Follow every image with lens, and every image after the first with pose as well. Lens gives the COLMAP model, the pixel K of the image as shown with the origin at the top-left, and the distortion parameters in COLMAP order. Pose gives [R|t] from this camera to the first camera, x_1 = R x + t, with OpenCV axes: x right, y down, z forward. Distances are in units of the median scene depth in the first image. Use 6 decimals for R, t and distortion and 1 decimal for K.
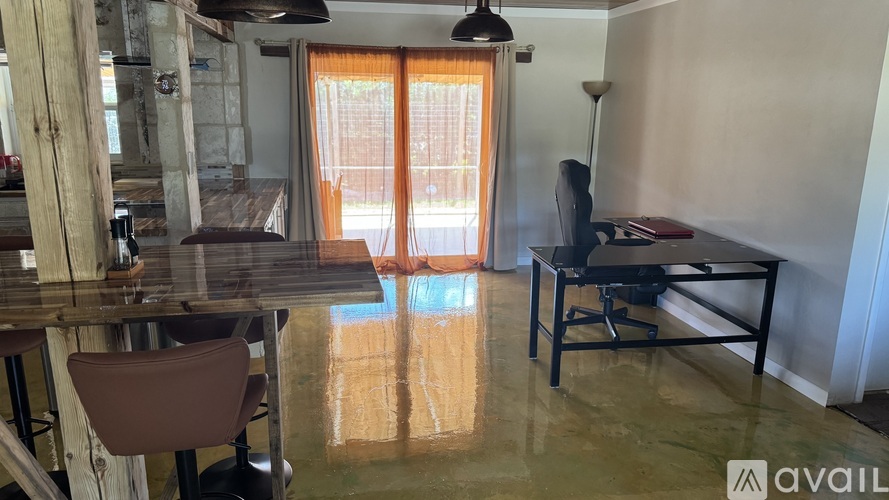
lens RADIAL K [[652.0, 0, 441.5], [0, 652.0, 248.9], [0, 0, 1]] dist [0.036391, -0.001402]
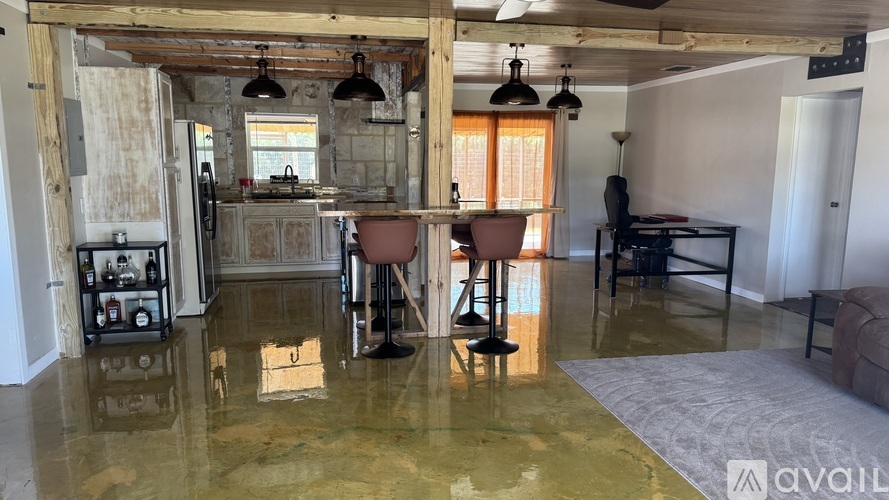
lens RADIAL K [[650.8, 0, 444.5], [0, 650.8, 250.0], [0, 0, 1]] dist [0.126697, -0.119653]
pose [[0.999954, -0.005166, 0.008025, -0.222099], [0.005834, 0.996322, -0.085487, 0.173554], [-0.007554, 0.085530, 0.996307, -0.593125]]
